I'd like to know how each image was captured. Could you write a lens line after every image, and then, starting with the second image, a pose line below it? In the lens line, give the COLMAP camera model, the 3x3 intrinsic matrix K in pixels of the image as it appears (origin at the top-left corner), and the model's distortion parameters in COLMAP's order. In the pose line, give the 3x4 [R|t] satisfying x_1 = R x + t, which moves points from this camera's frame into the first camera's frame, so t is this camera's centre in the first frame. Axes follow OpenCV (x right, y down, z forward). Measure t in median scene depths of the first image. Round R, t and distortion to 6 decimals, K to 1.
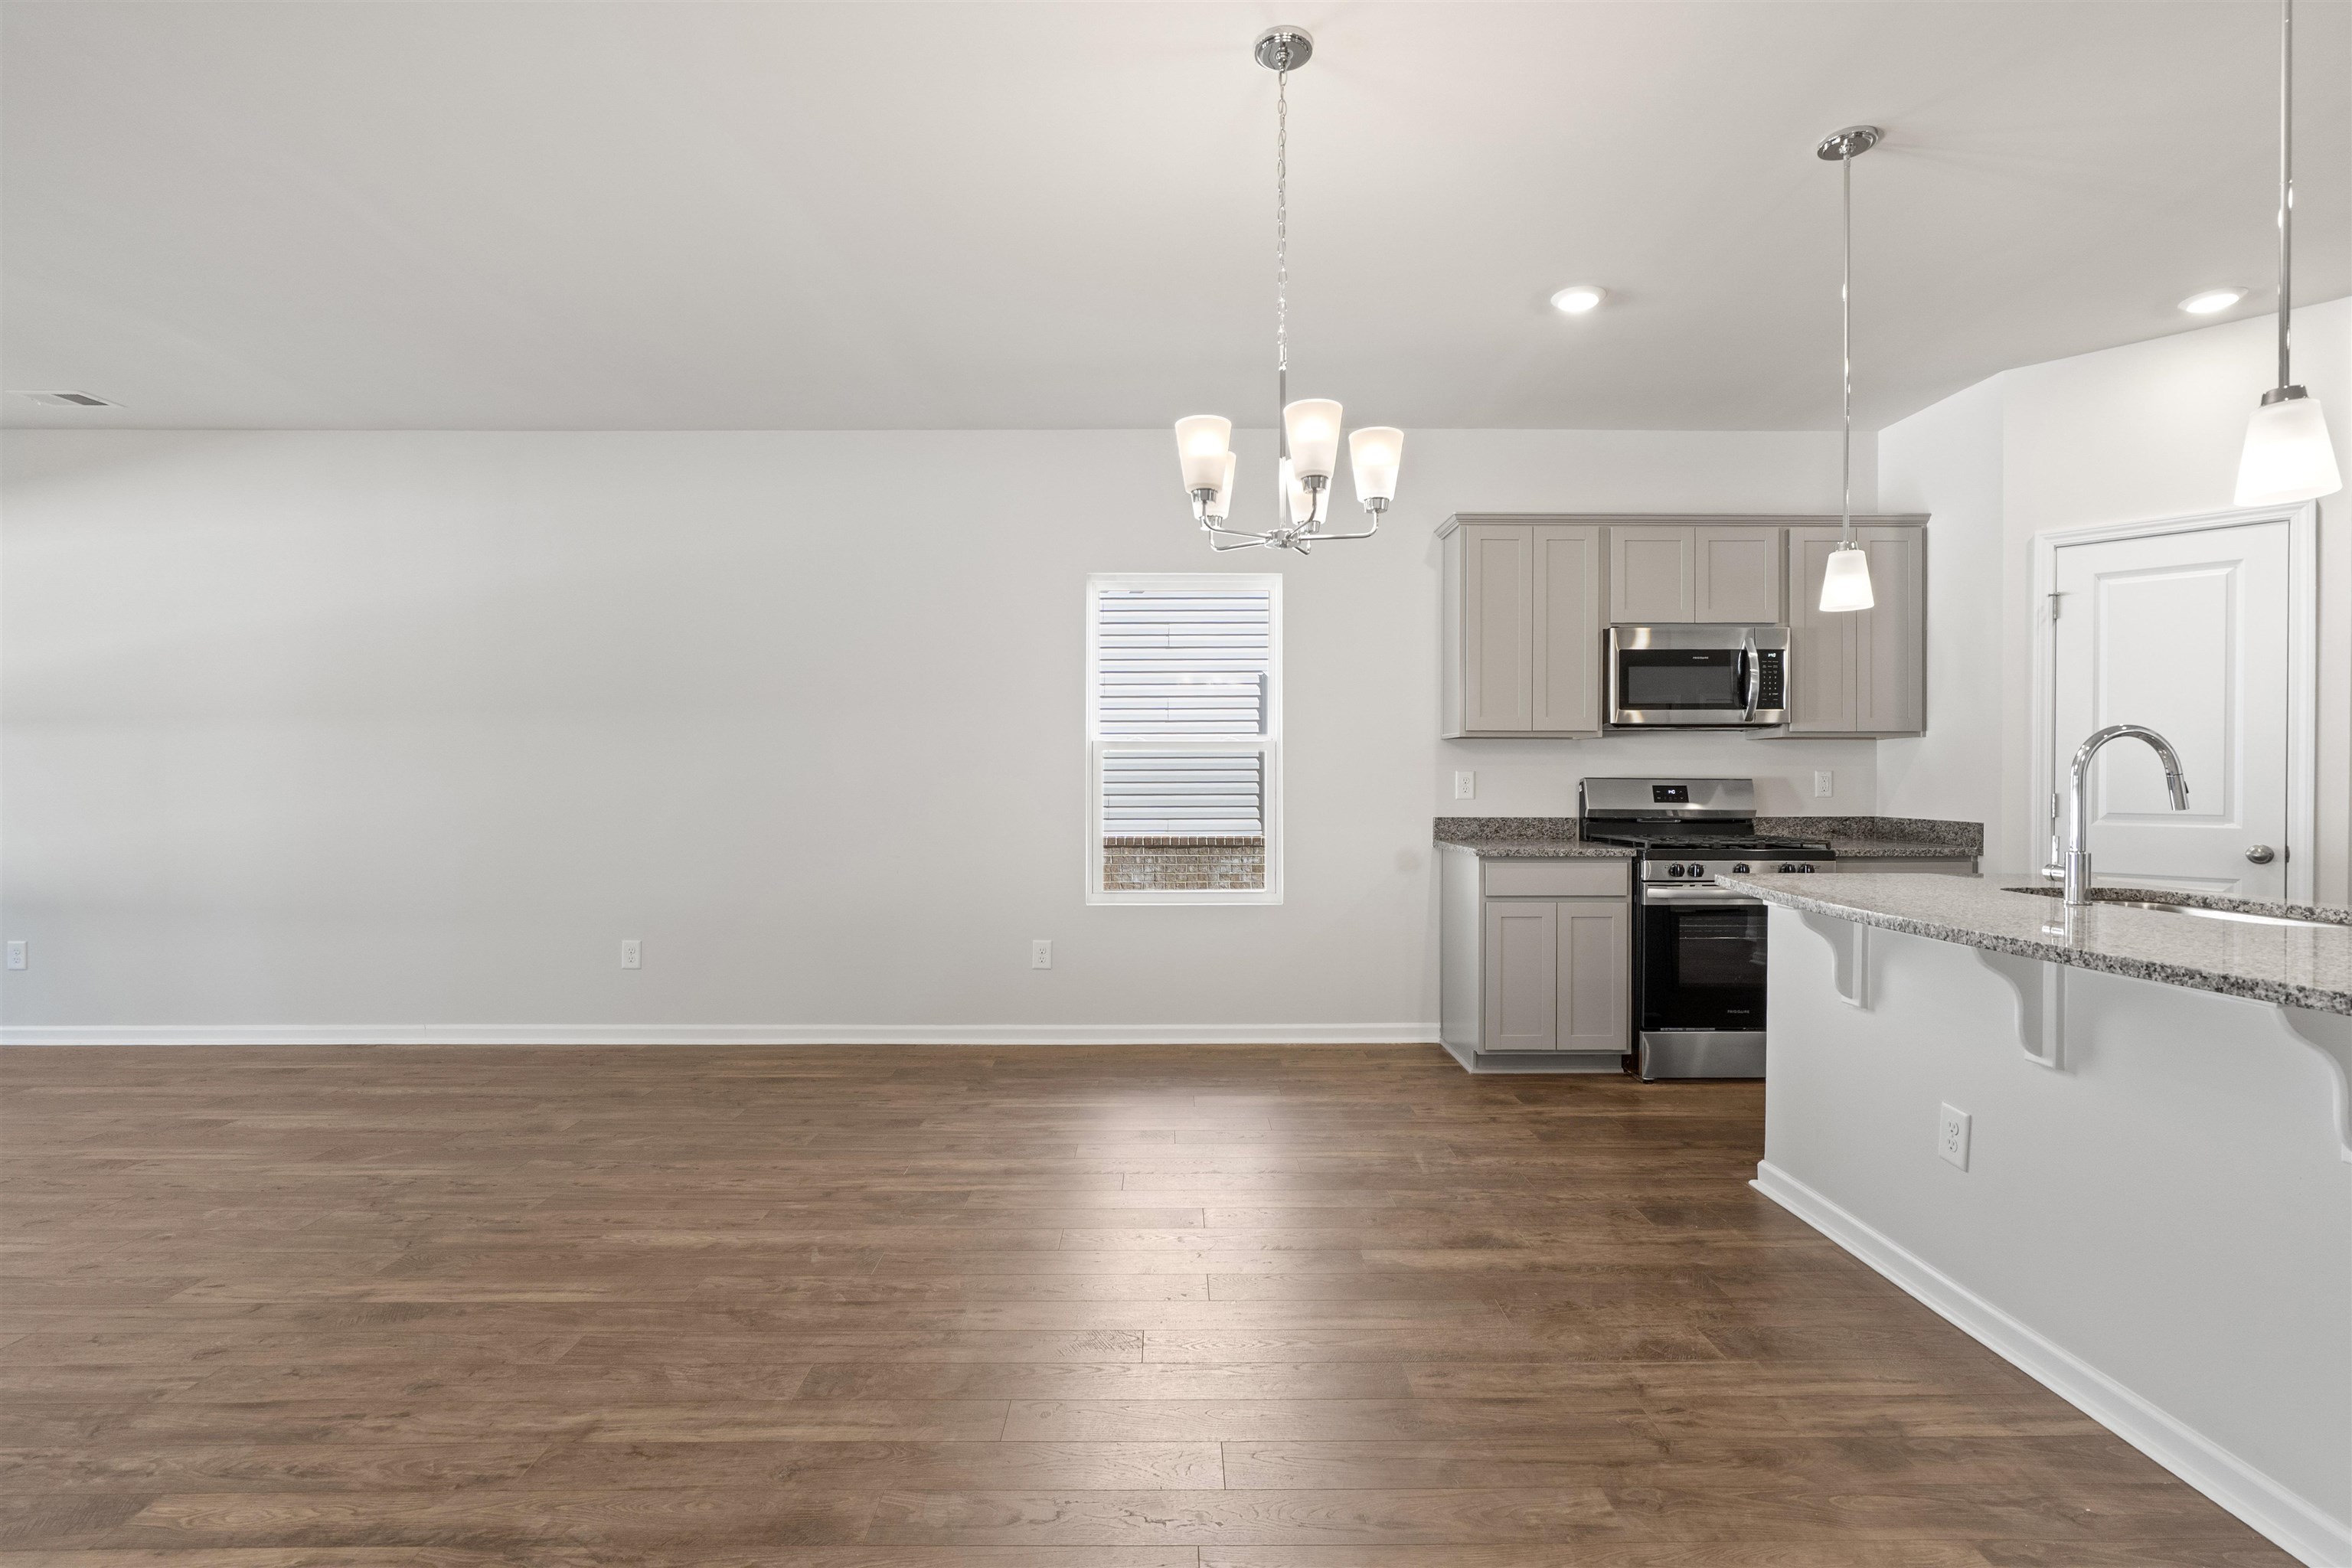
lens RADIAL K [[1081.5, 0, 1181.5], [0, 1081.5, 799.9], [0, 0, 1]] dist [-0.009132, 0.004181]
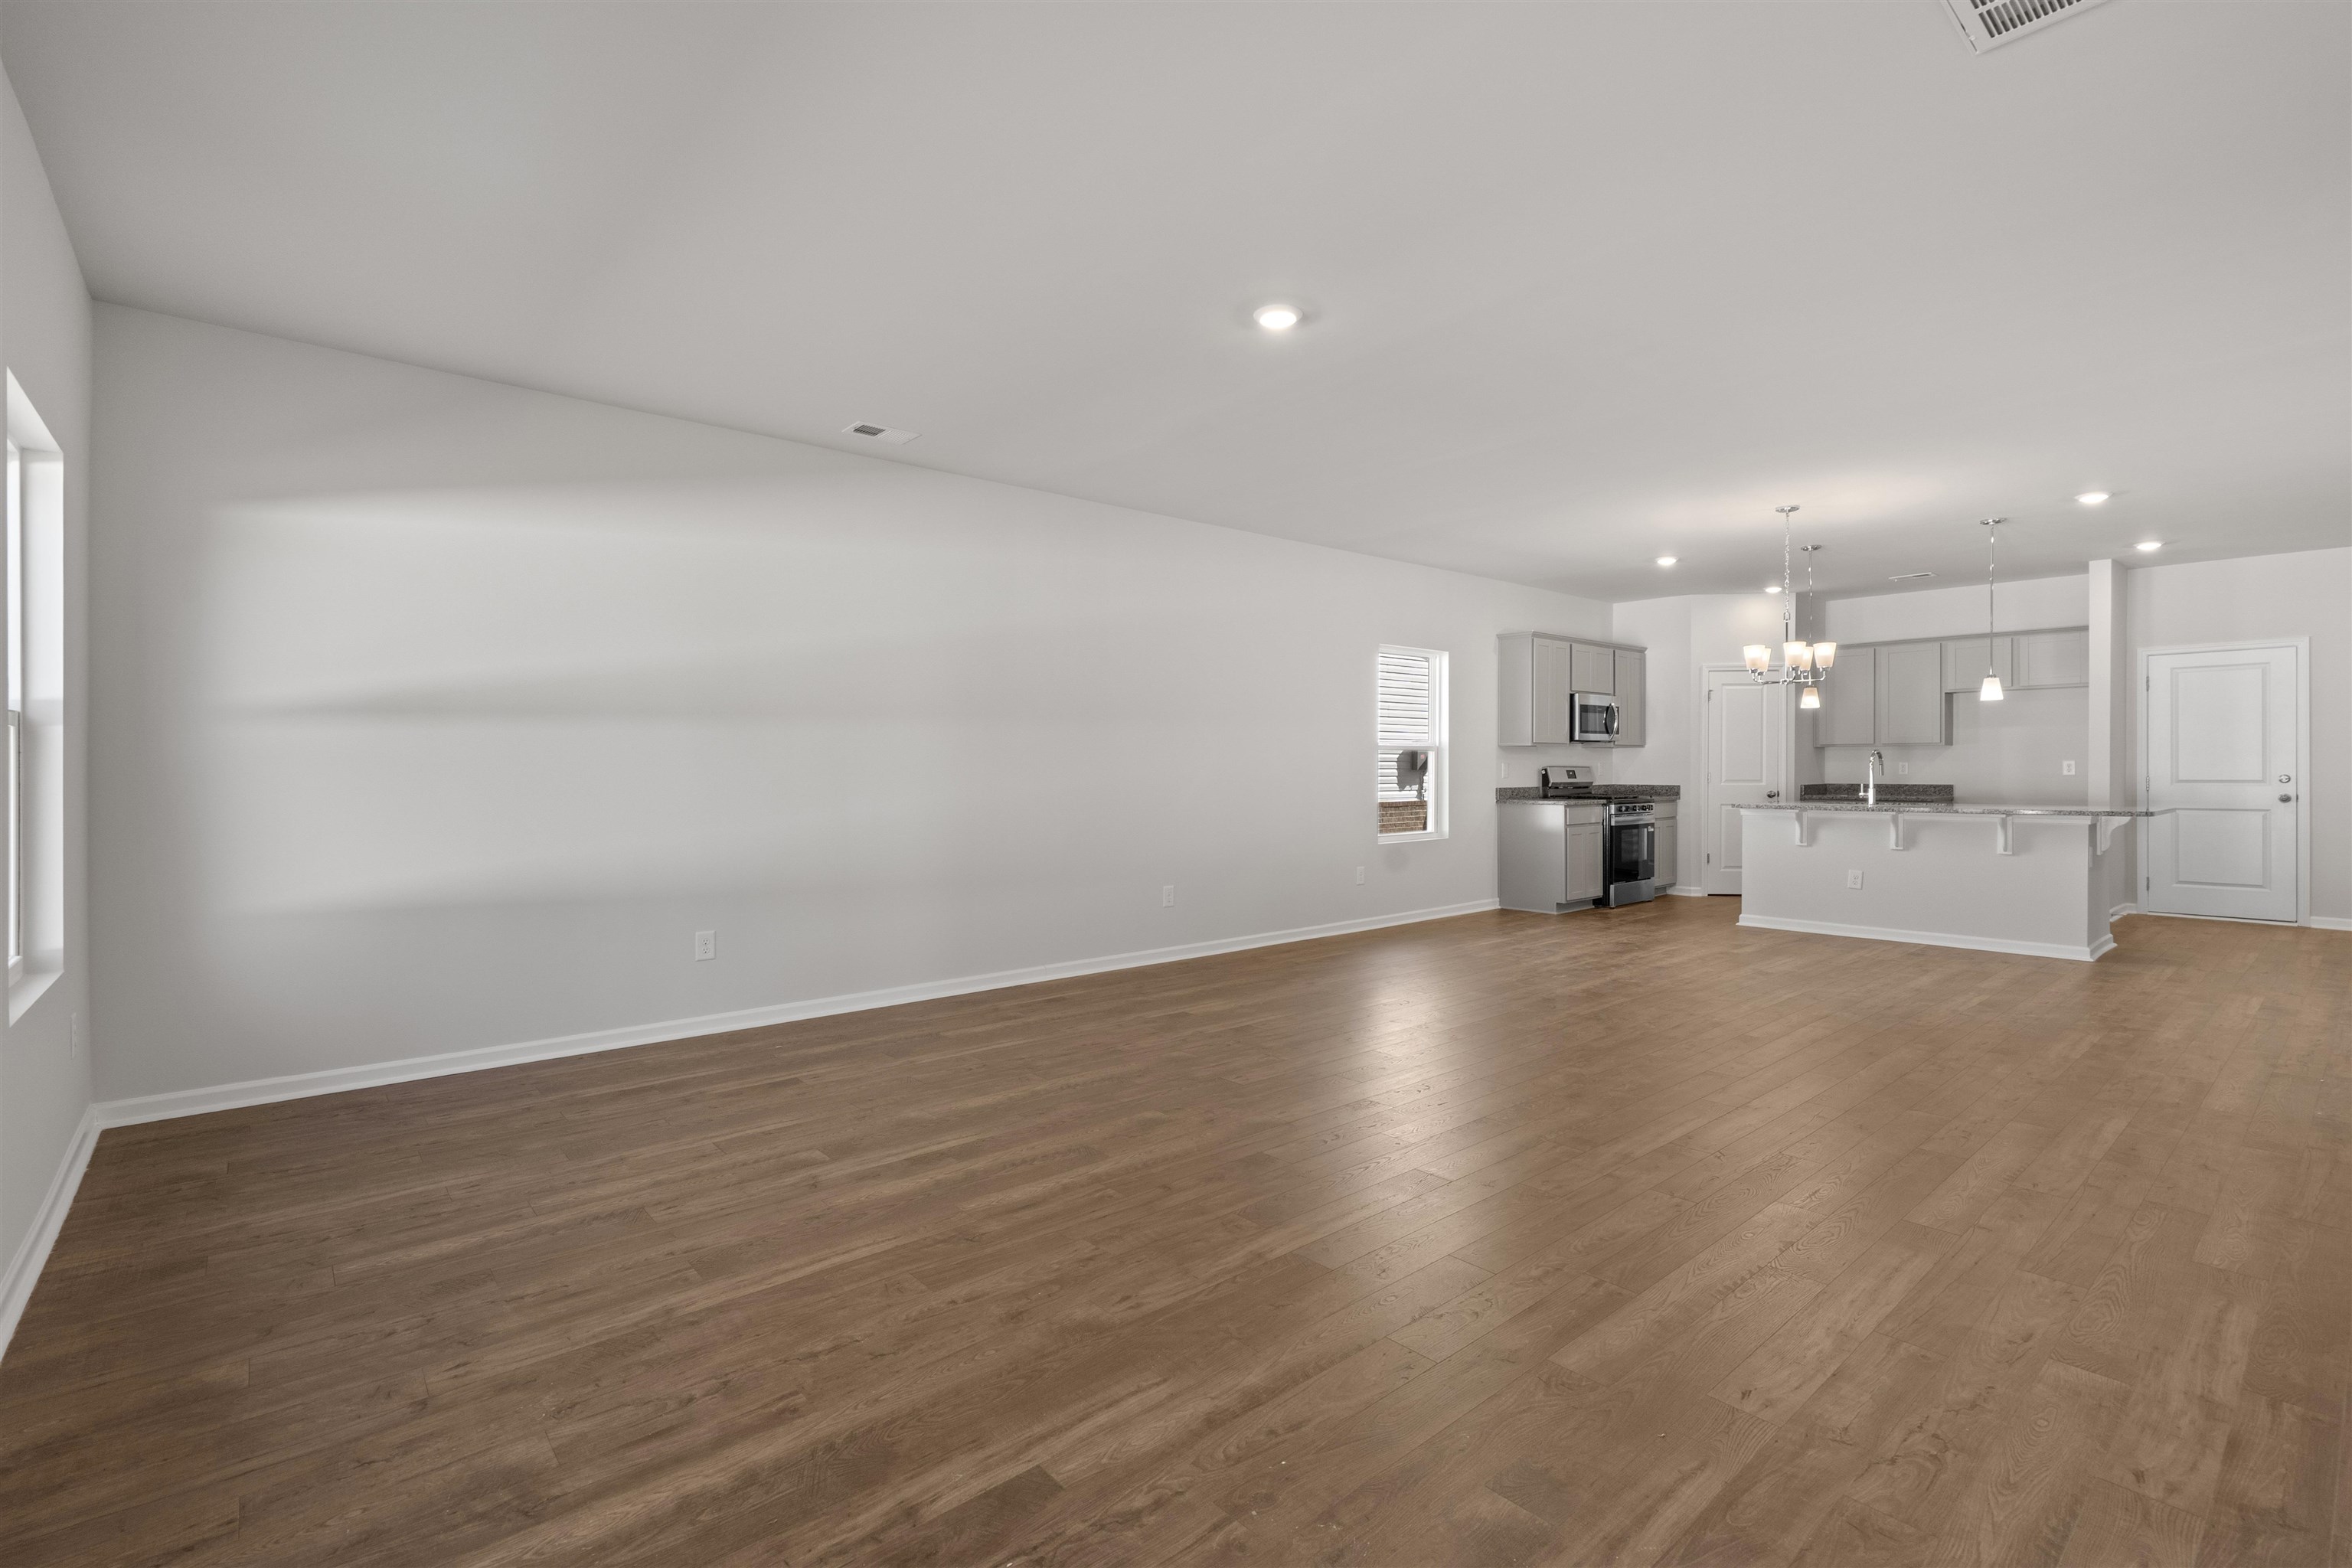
lens RADIAL K [[1081.5, 0, 1134.7], [0, 1081.5, 805.0], [0, 0, 1]] dist [-0.009132, 0.004181]
pose [[0.761240, -0.024462, 0.648008, -1.692655], [0.014733, 0.999683, 0.020430, -0.001178], [-0.648302, -0.006005, 0.761359, -0.024627]]
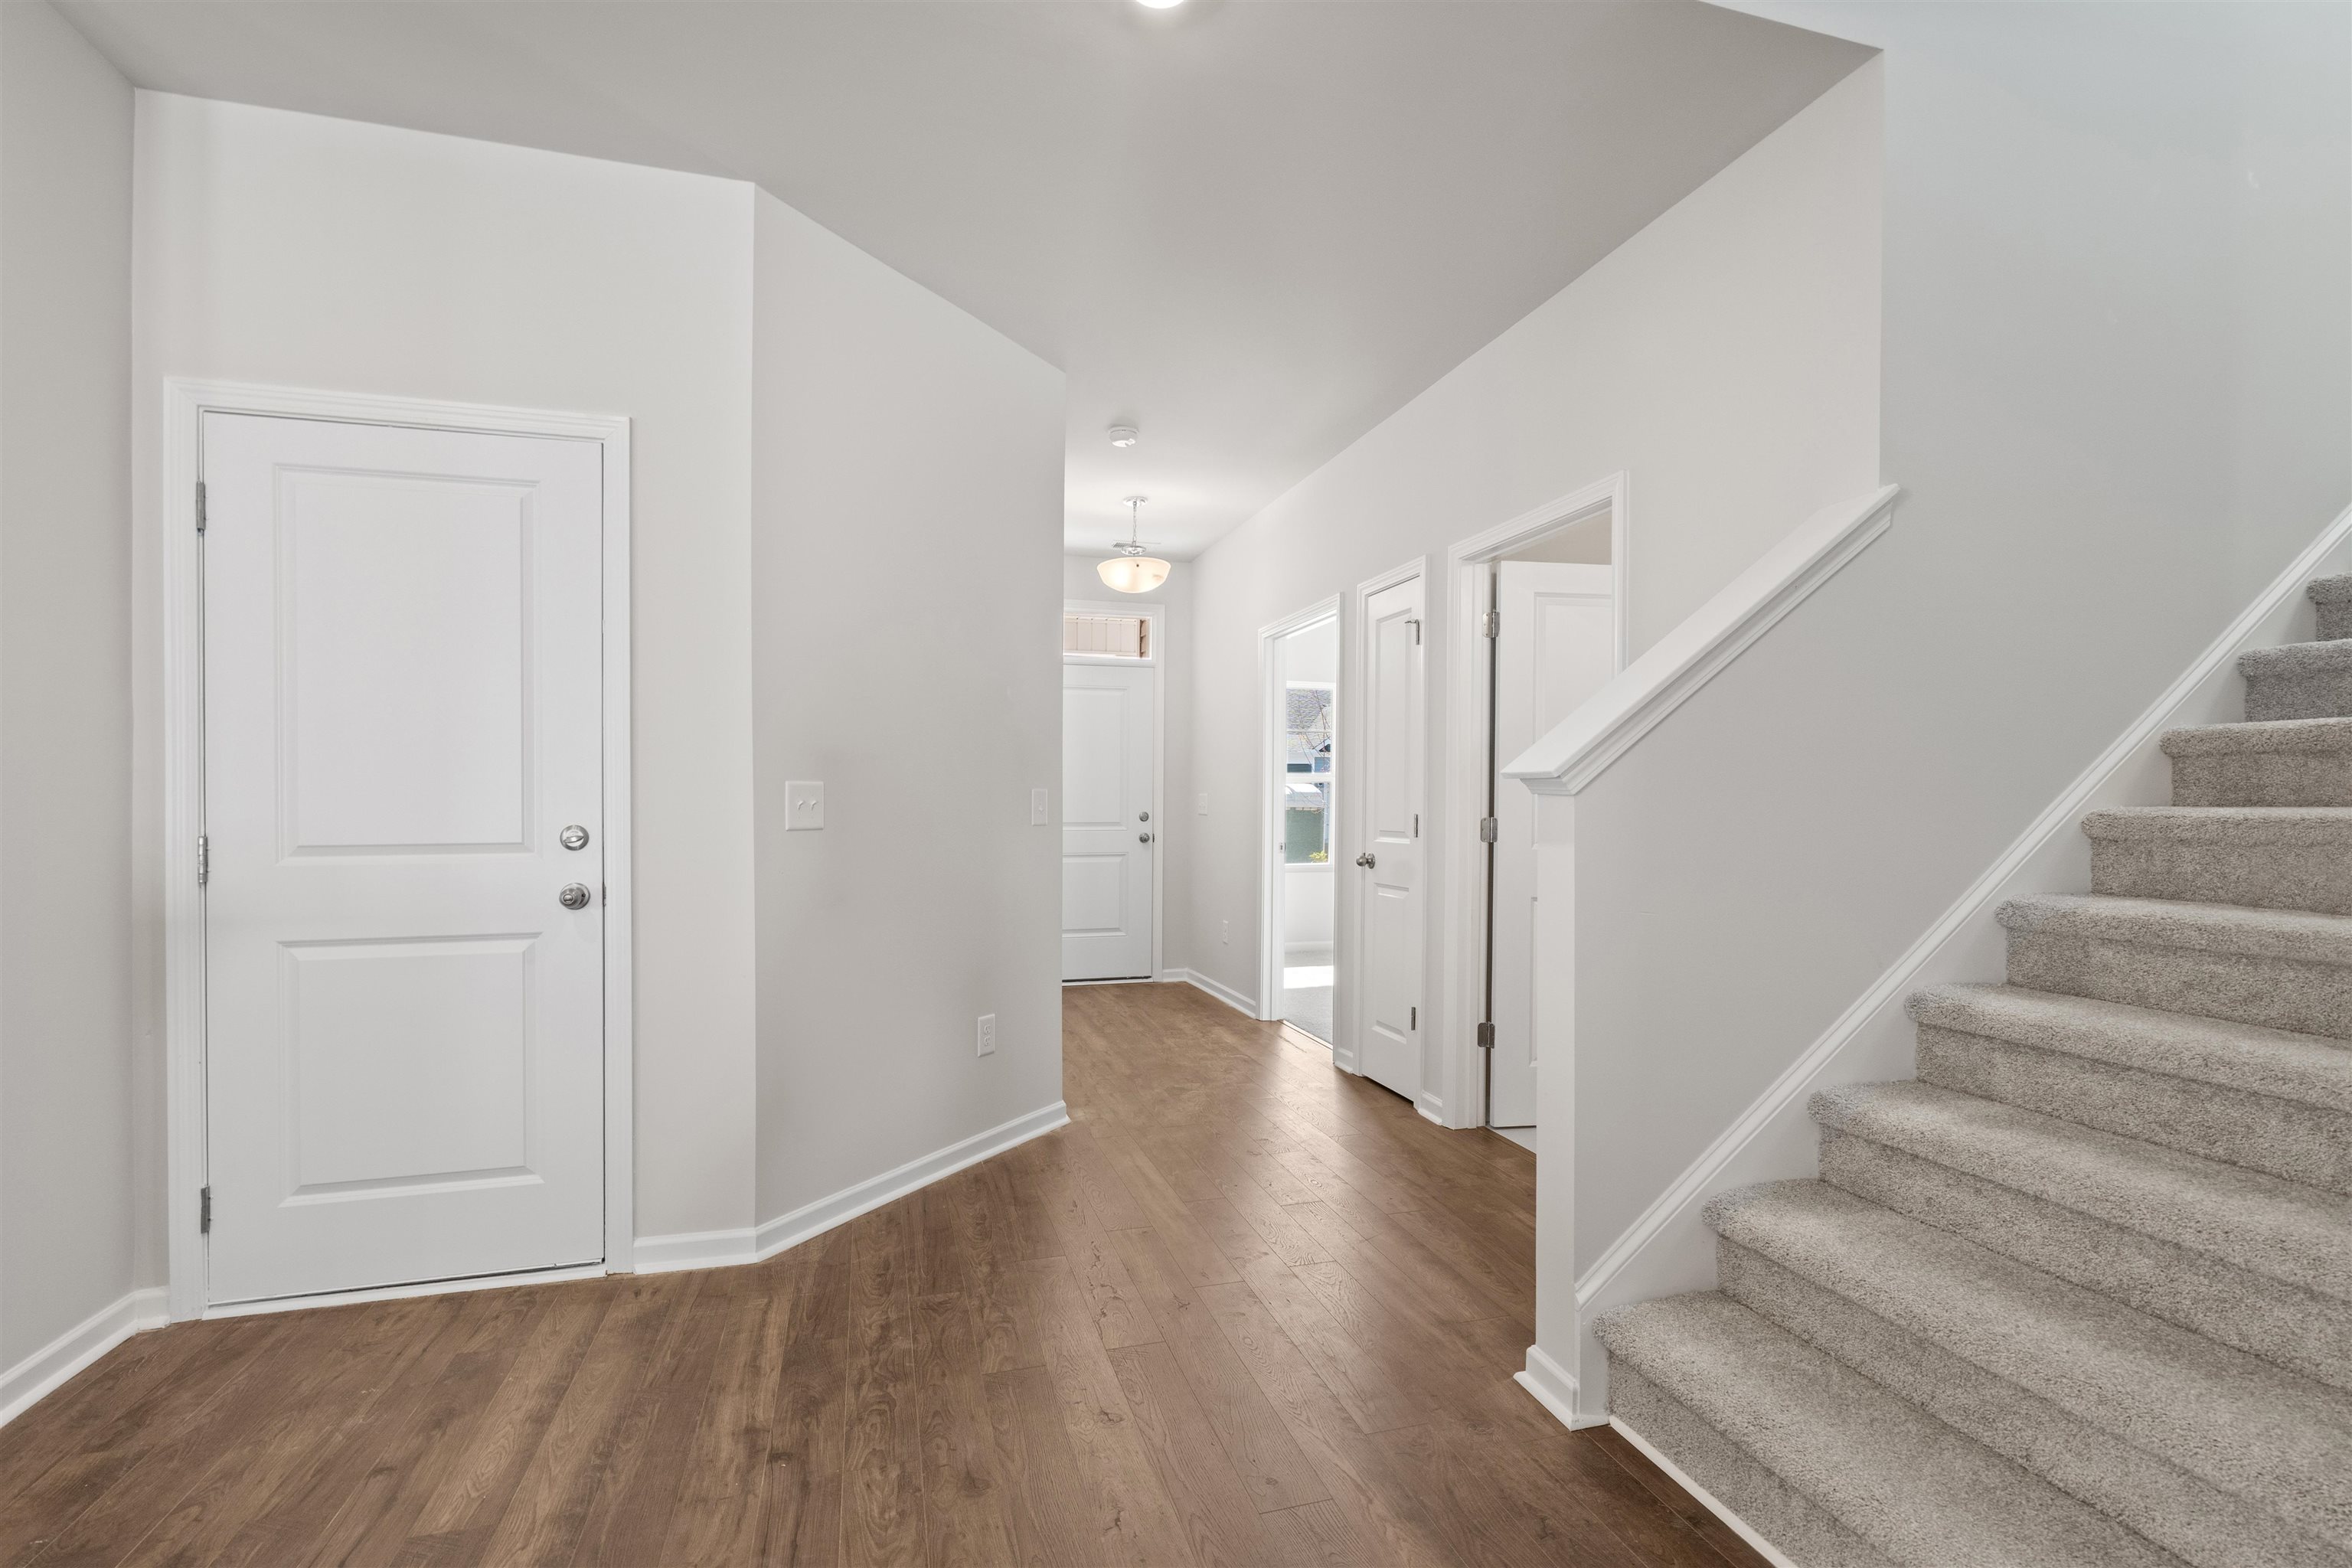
lens RADIAL K [[1081.5, 0, 1152.8], [0, 1081.5, 819.9], [0, 0, 1]] dist [-0.009132, 0.004181]
pose [[-0.258156, -0.014982, 0.965987, 0.396950], [0.018214, 0.999627, 0.020372, 0.004358], [-0.965932, 0.022853, -0.257786, -0.059486]]
